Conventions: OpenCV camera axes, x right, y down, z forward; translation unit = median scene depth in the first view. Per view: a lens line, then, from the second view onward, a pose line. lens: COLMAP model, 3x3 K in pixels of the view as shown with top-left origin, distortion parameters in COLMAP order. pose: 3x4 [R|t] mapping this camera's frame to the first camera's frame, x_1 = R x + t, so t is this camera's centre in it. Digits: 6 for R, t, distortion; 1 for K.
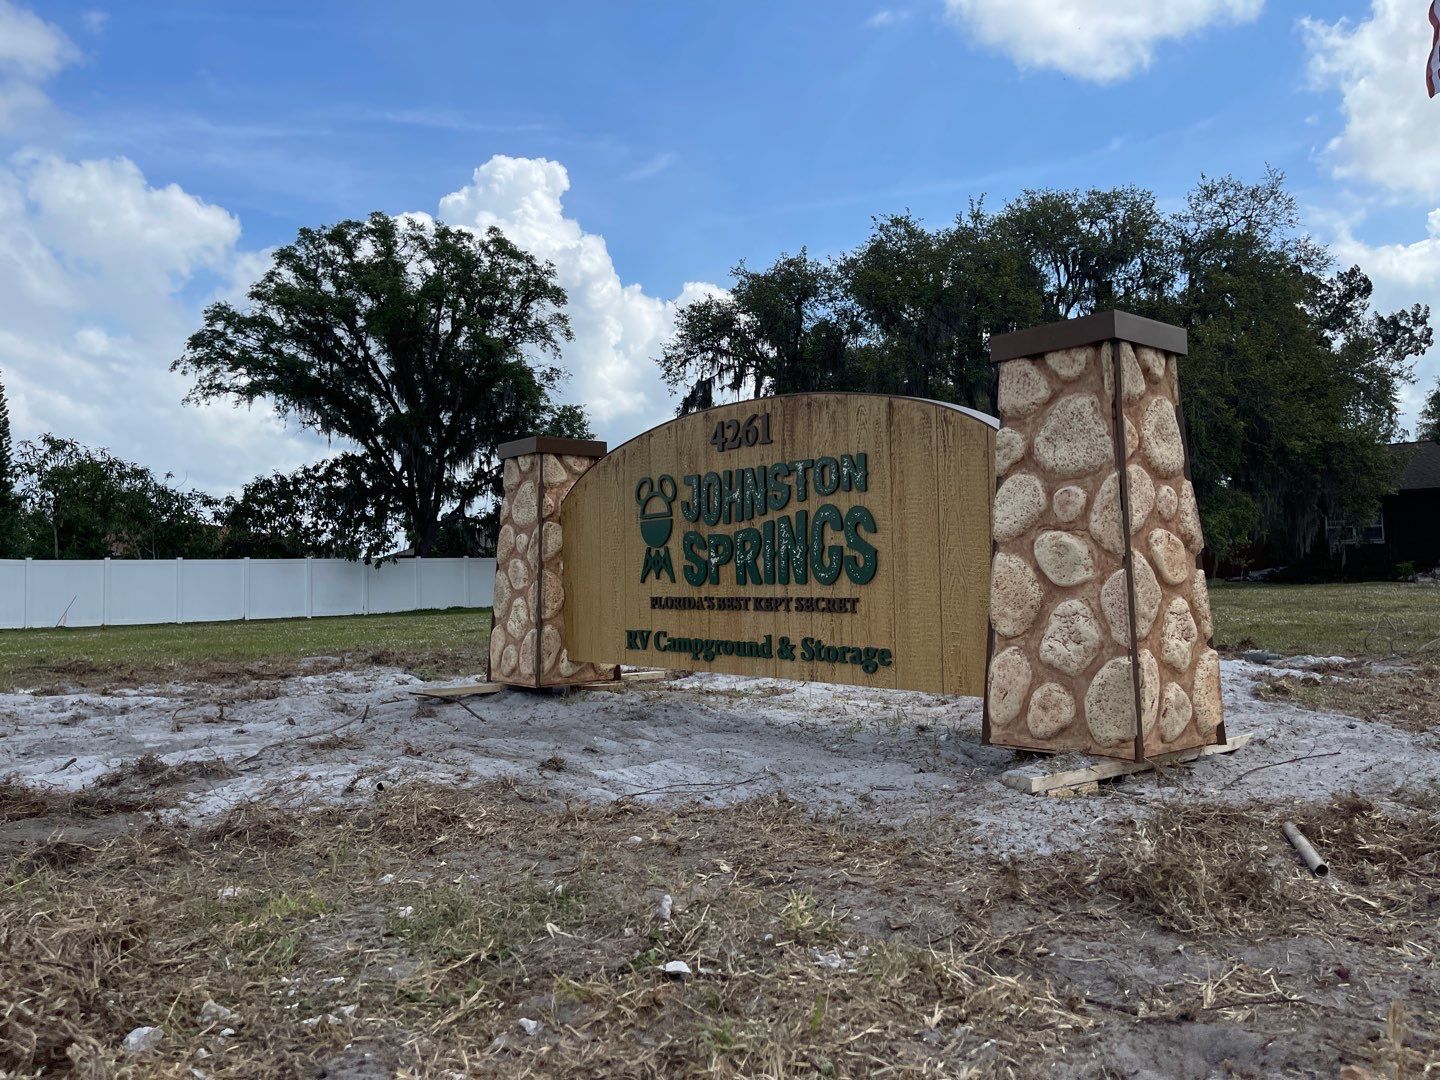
lens RADIAL K [[1091.5, 0, 719.8], [0, 1091.5, 521.4], [0, 0, 1]] dist [0.057789, -0.064122]
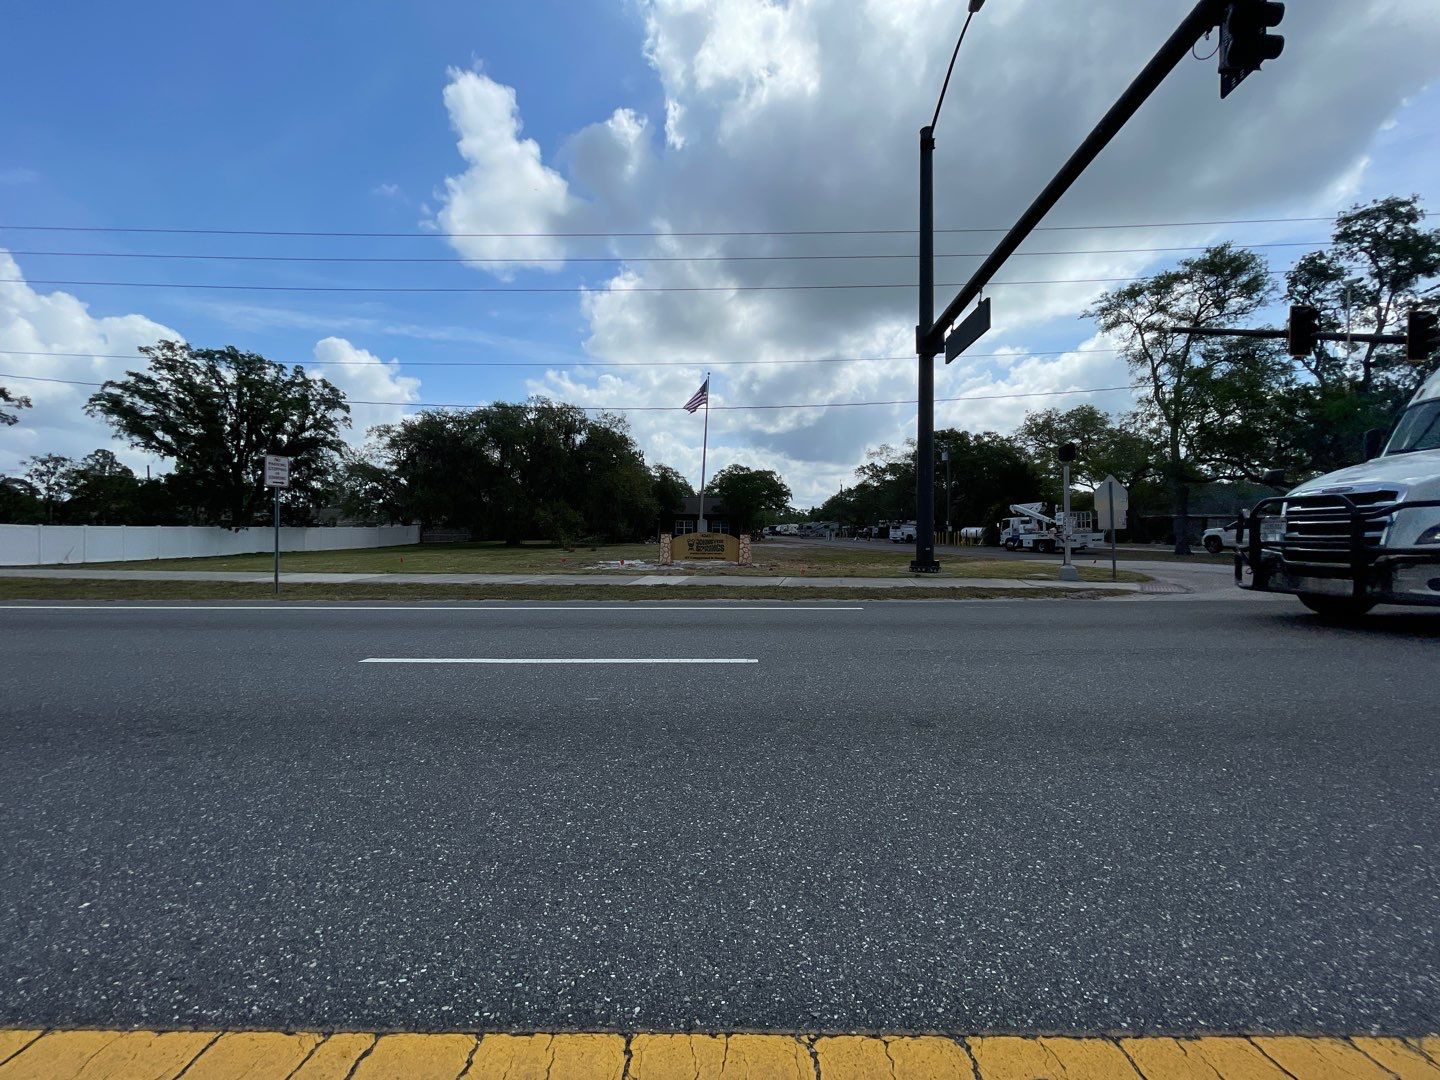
lens RADIAL K [[582.7, 0, 708.5], [0, 582.7, 534.4], [0, 0, 1]] dist [-0.011112, 0.000927]
pose [[0.705300, 0.018594, 0.708665, -2.968109], [-0.055354, 0.998048, 0.028905, -0.199348], [-0.706744, -0.059614, 0.704953, -2.163593]]
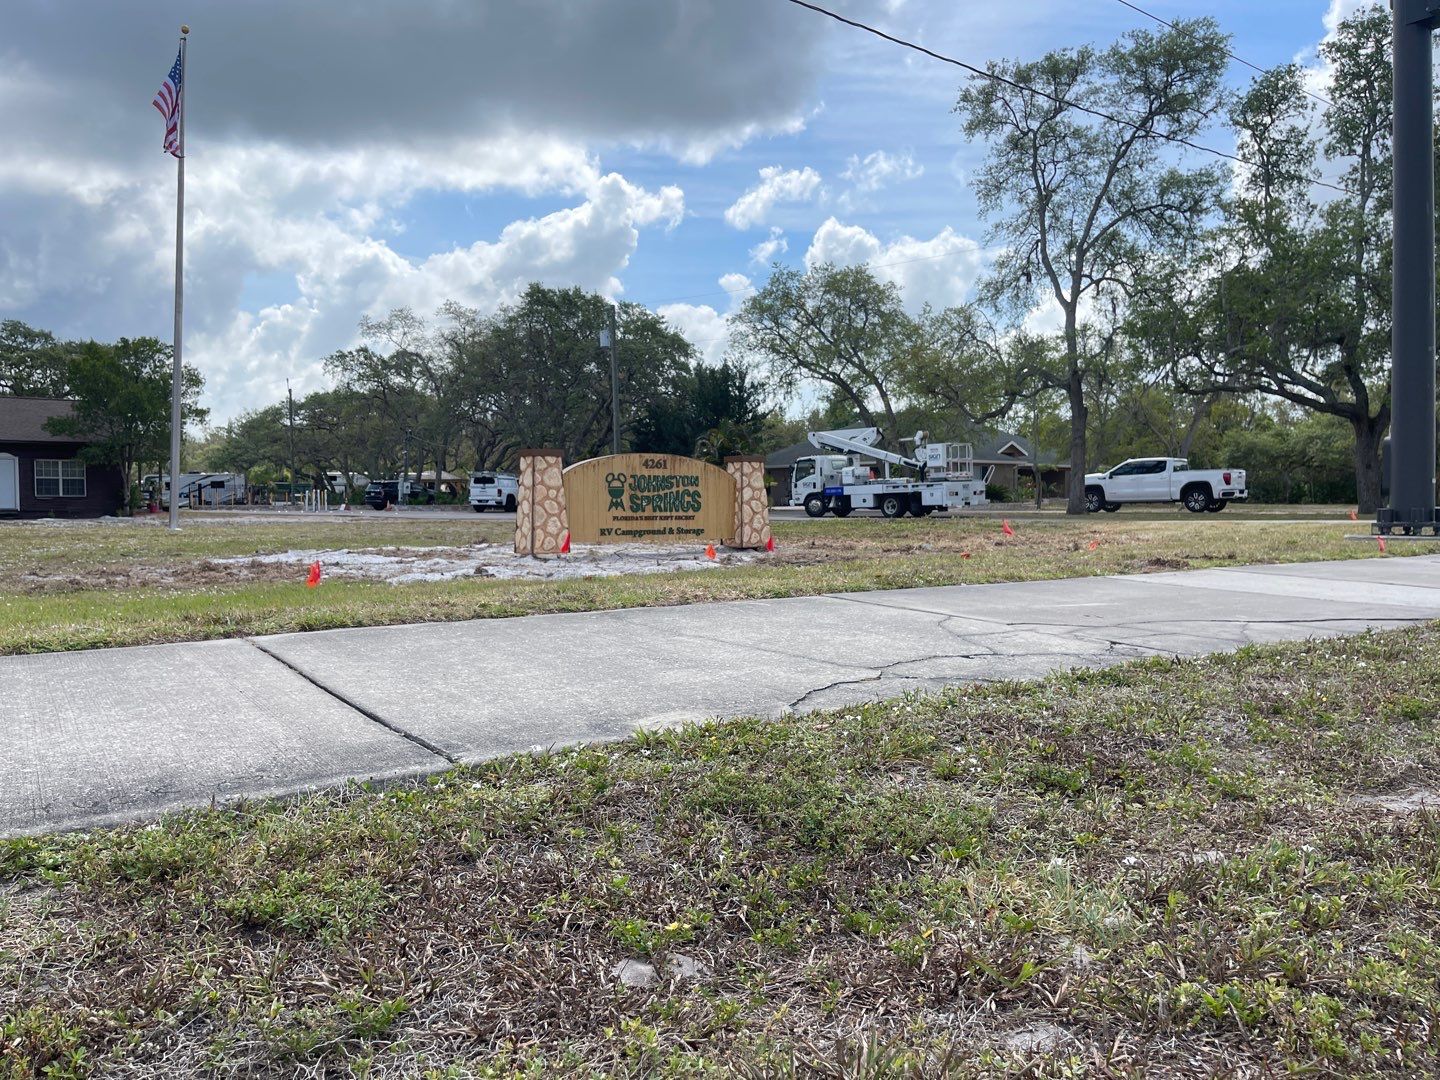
lens RADIAL K [[1091.7, 0, 711.8], [0, 1091.7, 537.0], [0, 0, 1]] dist [0.066799, -0.090713]
pose [[0.064620, -0.013552, 0.997818, -2.576937], [-0.051454, 0.998532, 0.016894, 0.056517], [-0.996582, -0.052434, 0.063828, 0.517804]]
